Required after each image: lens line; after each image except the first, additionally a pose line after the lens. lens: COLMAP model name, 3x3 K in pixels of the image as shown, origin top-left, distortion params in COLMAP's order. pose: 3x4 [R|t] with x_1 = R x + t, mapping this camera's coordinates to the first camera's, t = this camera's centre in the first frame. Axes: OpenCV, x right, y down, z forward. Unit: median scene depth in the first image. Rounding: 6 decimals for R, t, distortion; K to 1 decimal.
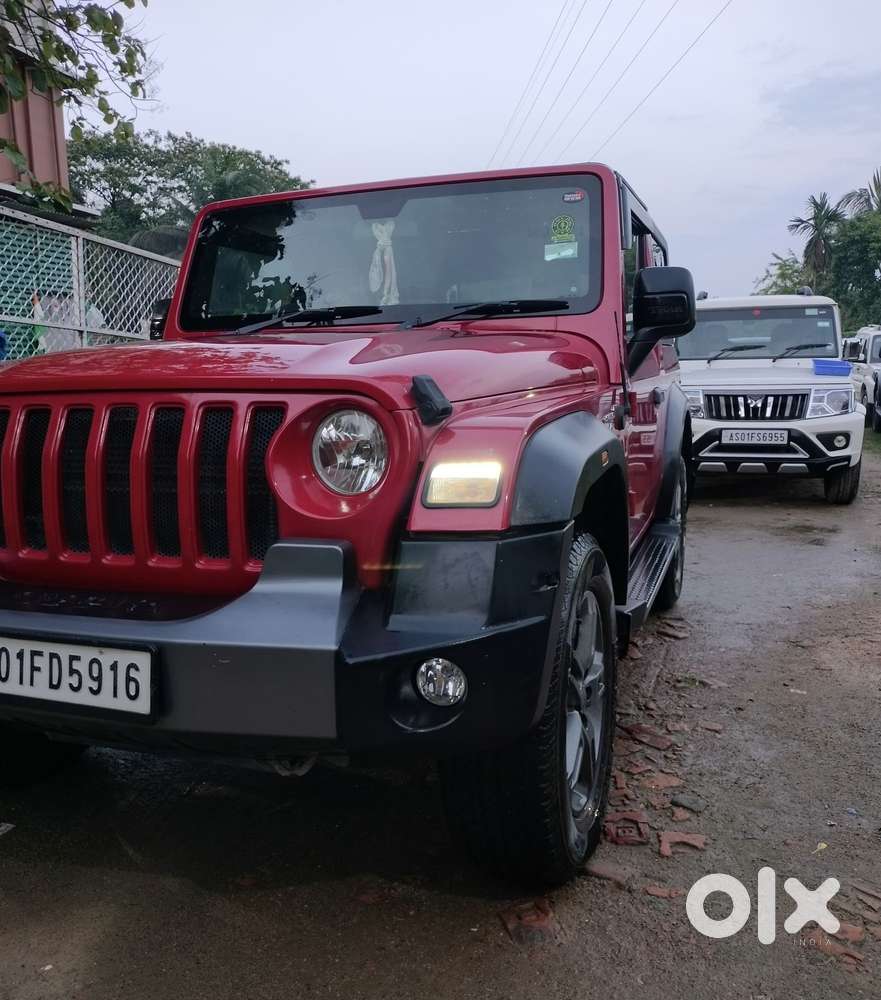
lens RADIAL K [[871.1, 0, 438.1], [0, 871.1, 525.1], [0, 0, 1]] dist [0.009300, -0.011122]
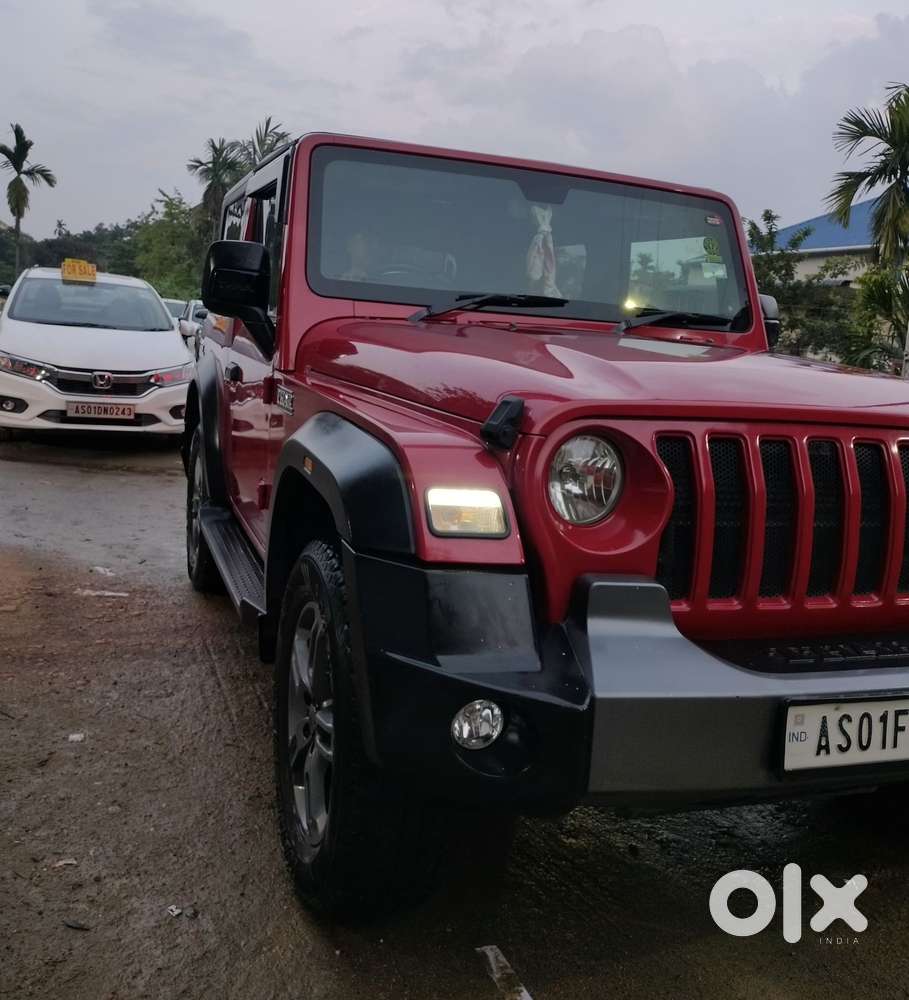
lens RADIAL K [[953.6, 0, 426.9], [0, 953.6, 491.3], [0, 0, 1]] dist [0.010312, -0.006784]
pose [[0.780751, -0.021382, 0.624477, -1.223292], [0.011485, 0.999737, 0.019873, -0.097082], [-0.624737, -0.008344, 0.780791, 0.418772]]
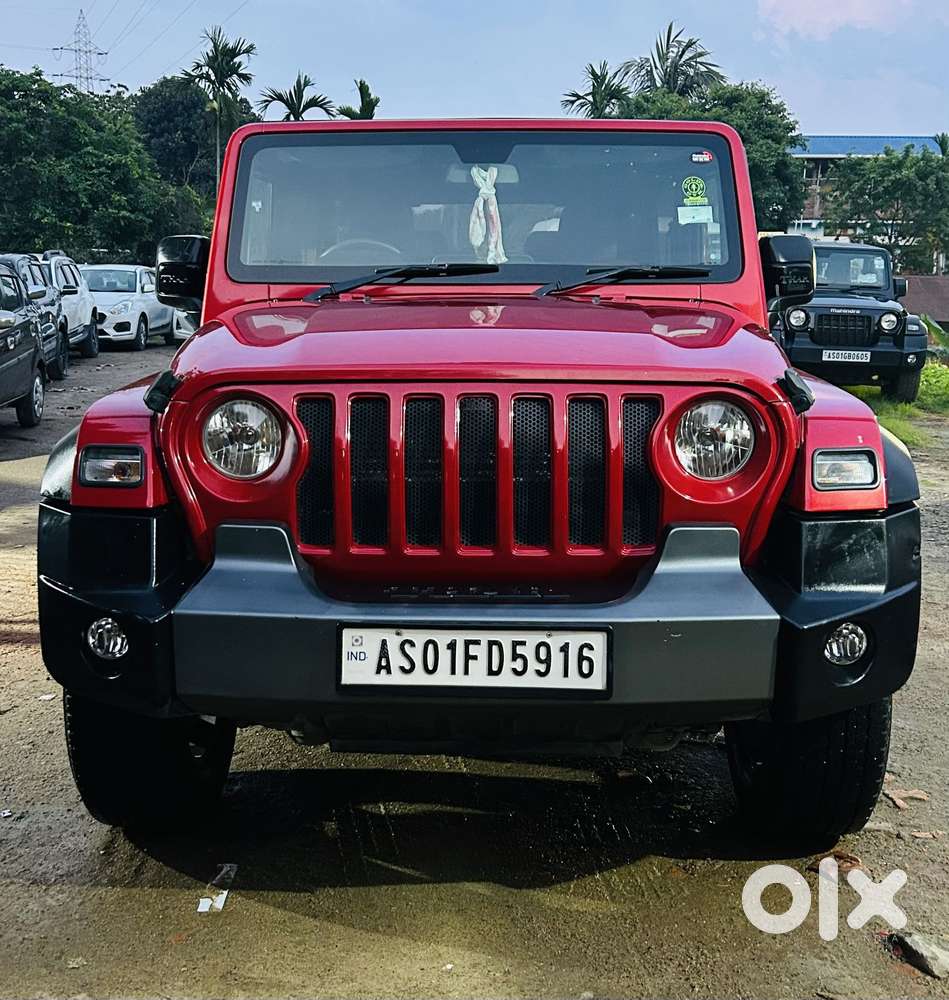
lens RADIAL K [[1245.7, 0, 456.0], [0, 1245.7, 499.3], [0, 0, 1]] dist [0.143740, -0.380605]
pose [[0.951312, -0.028492, 0.306909, -0.750647], [0.029325, 0.999568, 0.001897, -0.019212], [-0.306830, 0.007195, 0.951737, -0.315313]]
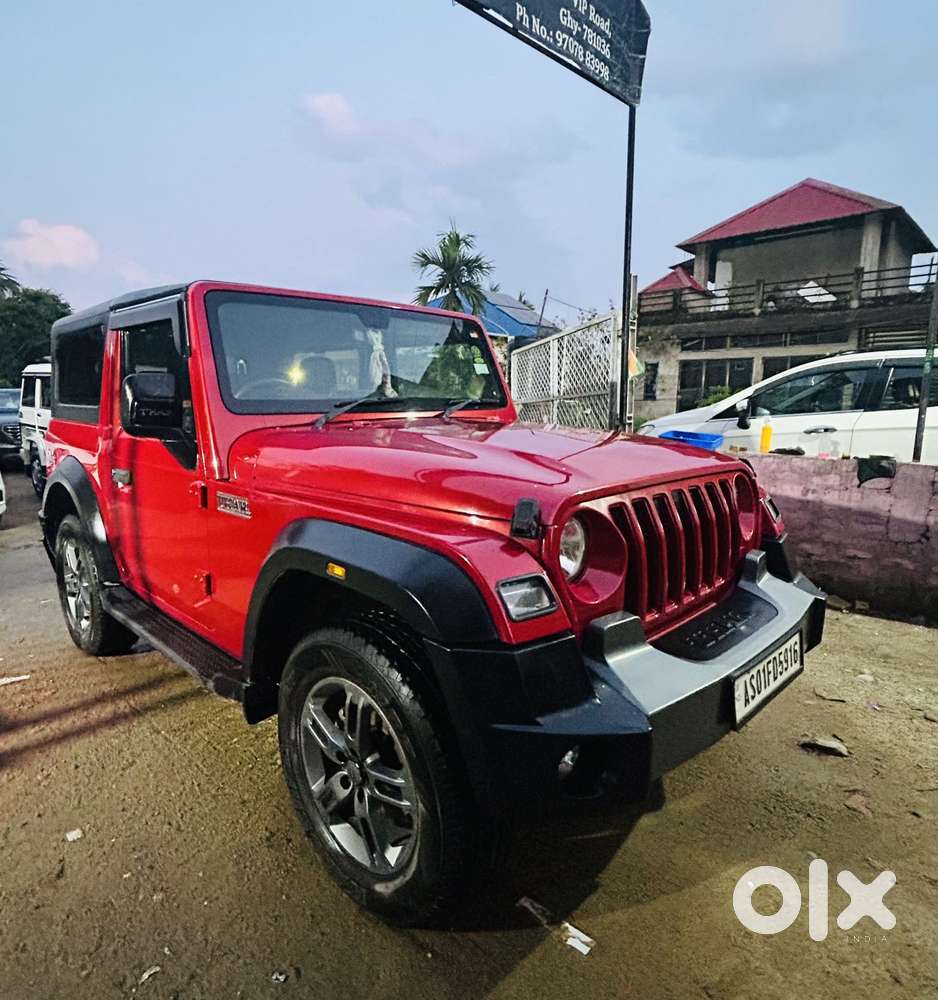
lens RADIAL K [[627.9, 0, 428.6], [0, 627.9, 504.6], [0, 0, 1]] dist [-0.005610, -0.000655]
pose [[0.452409, -0.129096, 0.882417, -1.320397], [0.149461, 0.986448, 0.067688, -0.223770], [-0.879197, 0.101264, 0.465573, 0.801992]]
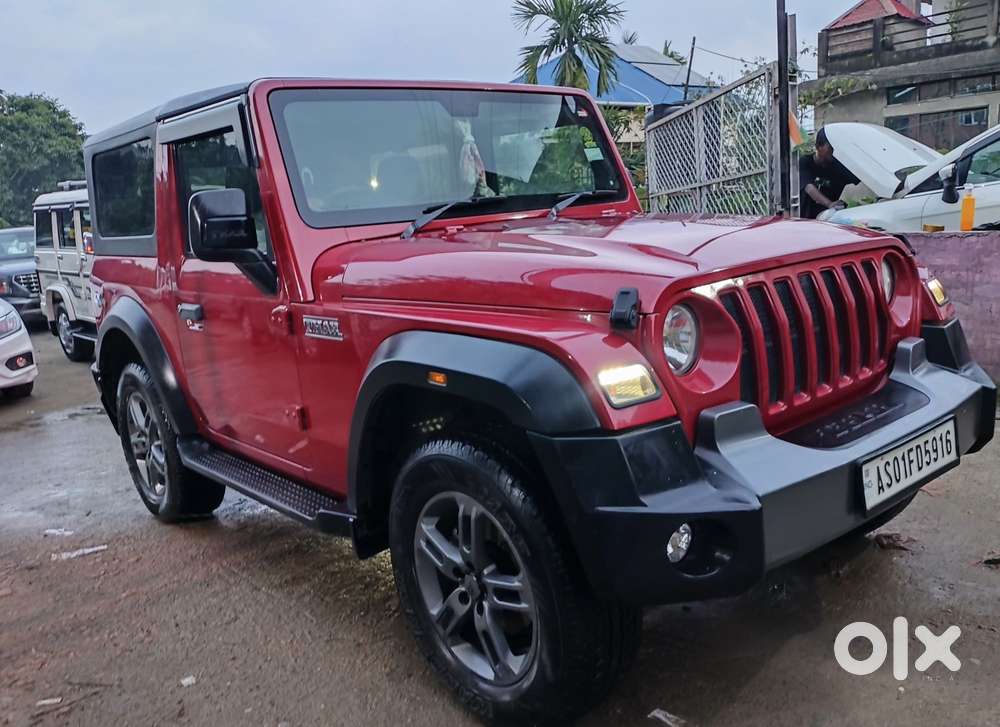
lens RADIAL K [[838.8, 0, 503.5], [0, 838.8, 400.8], [0, 0, 1]] dist [0.052920, -0.084779]
pose [[0.499648, -0.215919, 0.838887, -1.519375], [0.220687, 0.968209, 0.117762, -0.182078], [-0.837645, 0.126292, 0.531414, 0.667966]]
